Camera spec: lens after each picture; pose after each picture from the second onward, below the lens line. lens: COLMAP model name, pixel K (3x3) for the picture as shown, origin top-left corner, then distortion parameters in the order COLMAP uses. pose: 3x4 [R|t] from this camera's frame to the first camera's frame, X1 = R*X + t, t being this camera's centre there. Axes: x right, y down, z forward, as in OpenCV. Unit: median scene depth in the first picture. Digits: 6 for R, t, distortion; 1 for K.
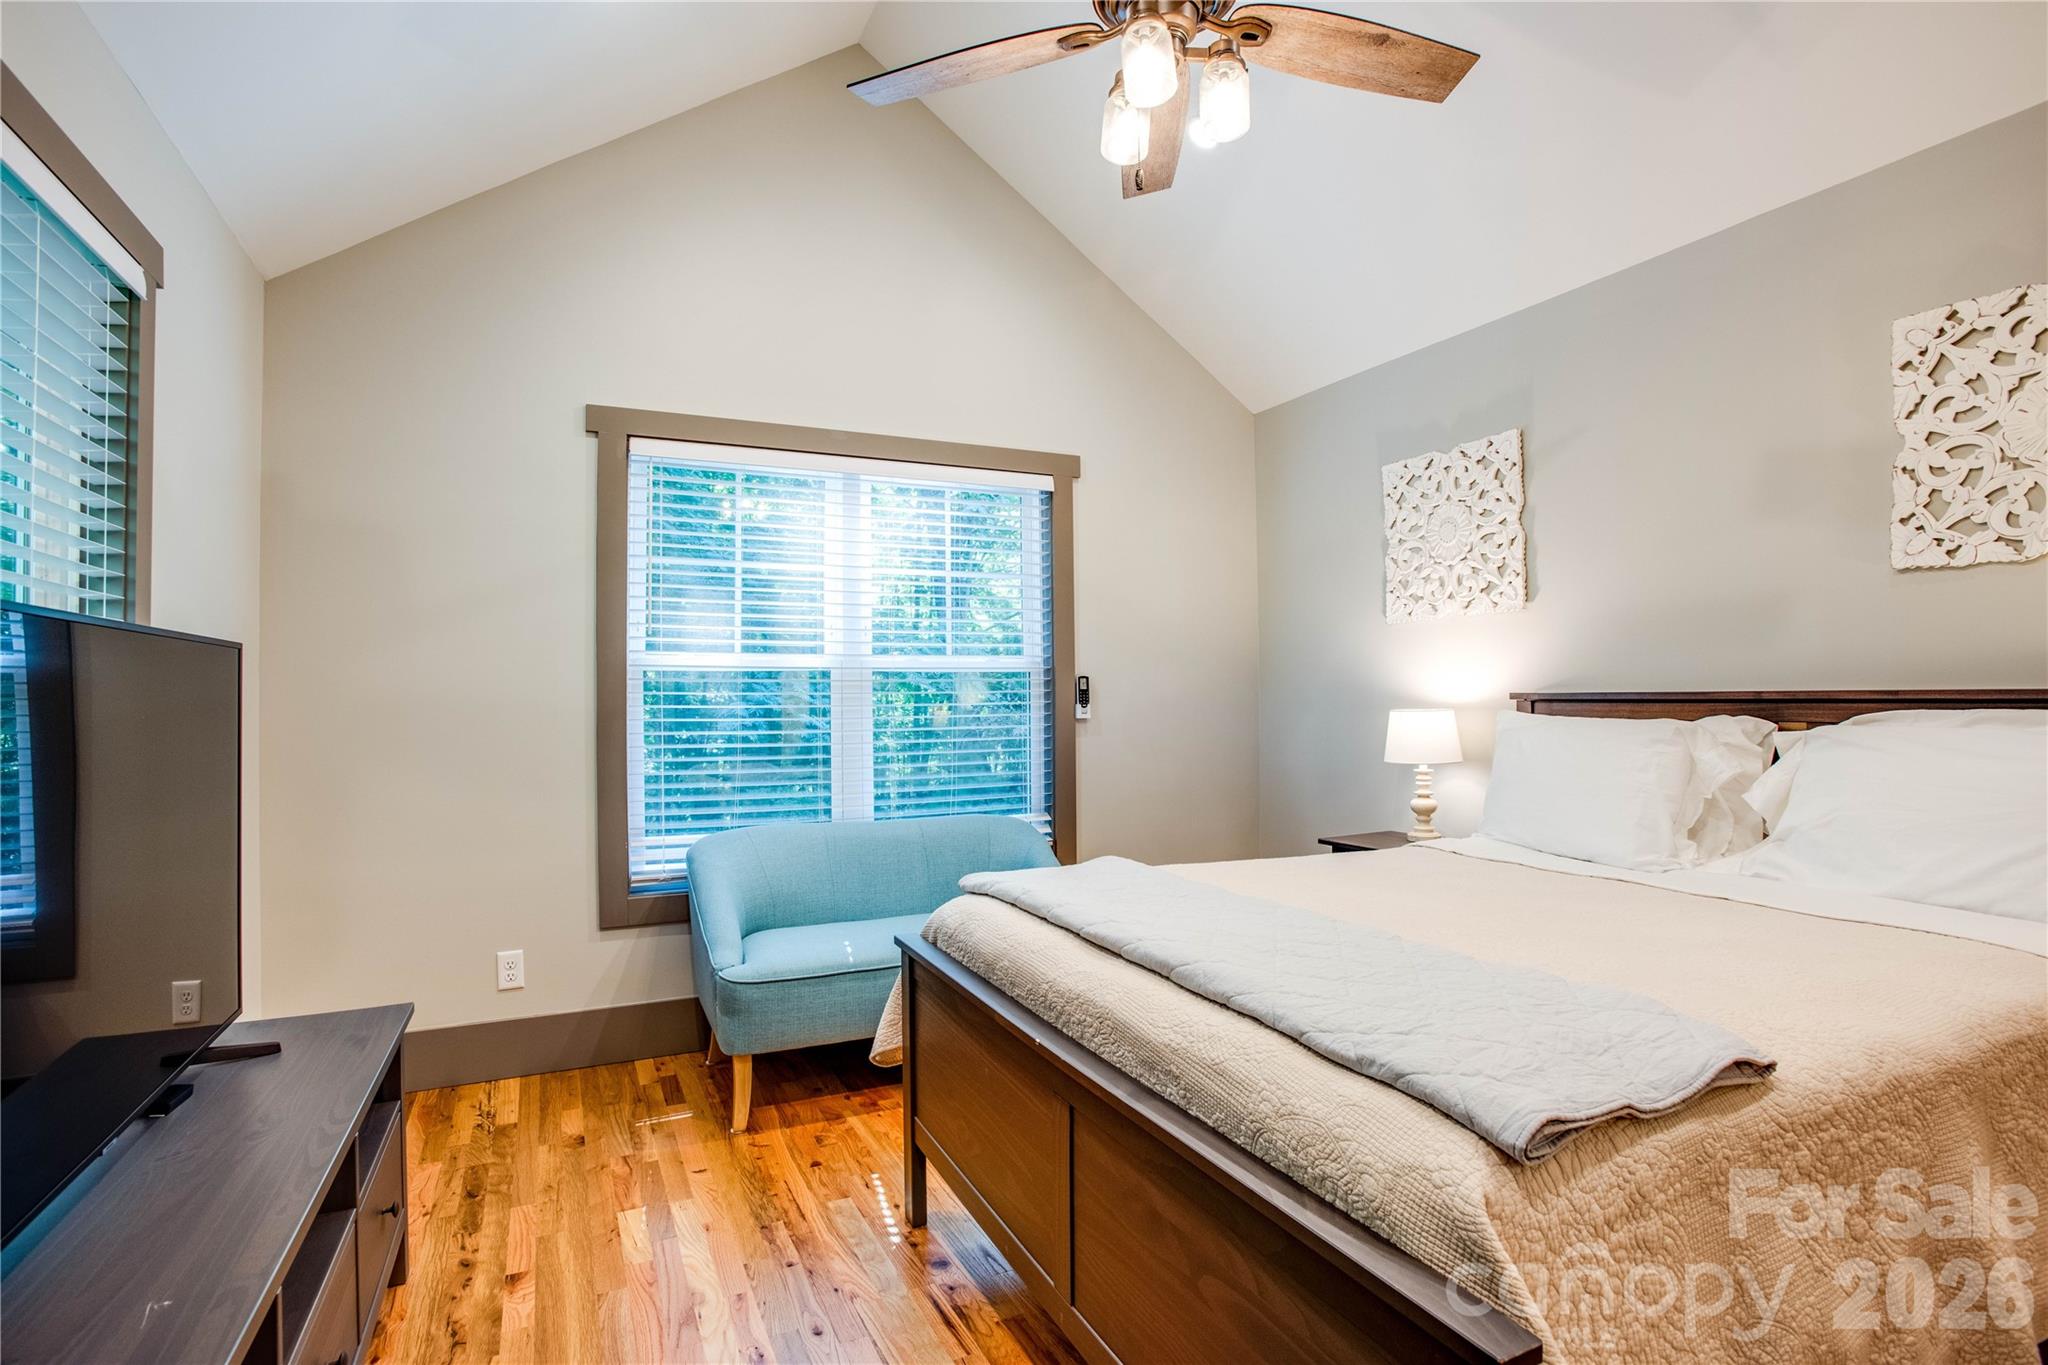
lens RADIAL K [[996.0, 0, 1016.7], [0, 996.0, 690.2], [0, 0, 1]] dist [-0.057916, 0.028161]
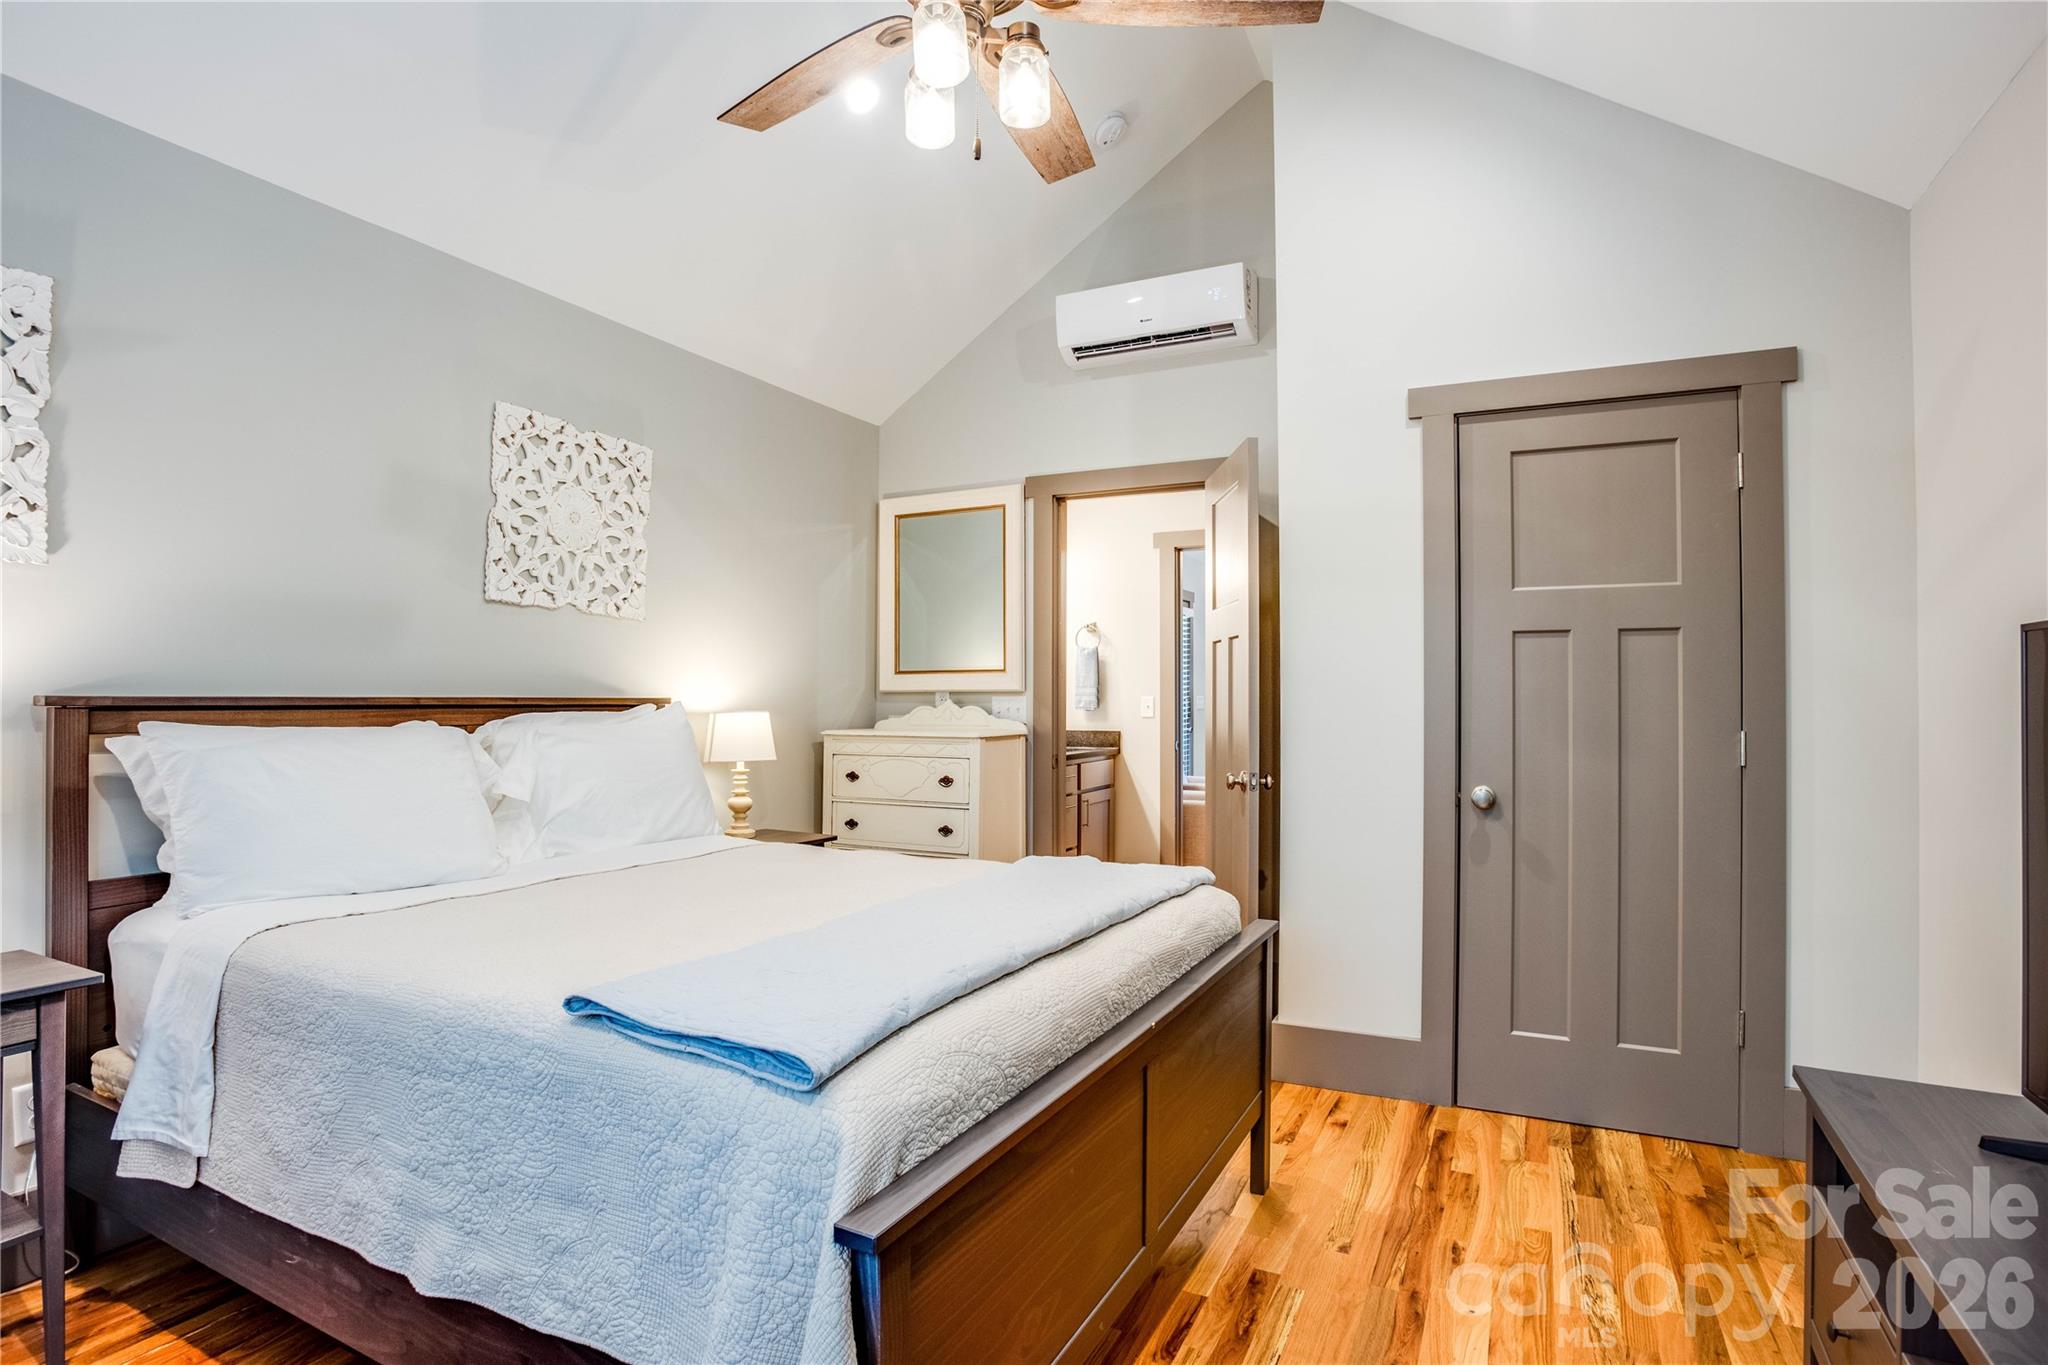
lens RADIAL K [[1031.8, 0, 1032.4], [0, 1031.8, 699.2], [0, 0, 1]] dist [-0.063137, 0.044284]
pose [[-0.622477, -0.001814, 0.782636, -0.558766], [-0.008431, 0.999955, -0.004388, 0.002466], [-0.782593, -0.009330, -0.622464, 1.302062]]
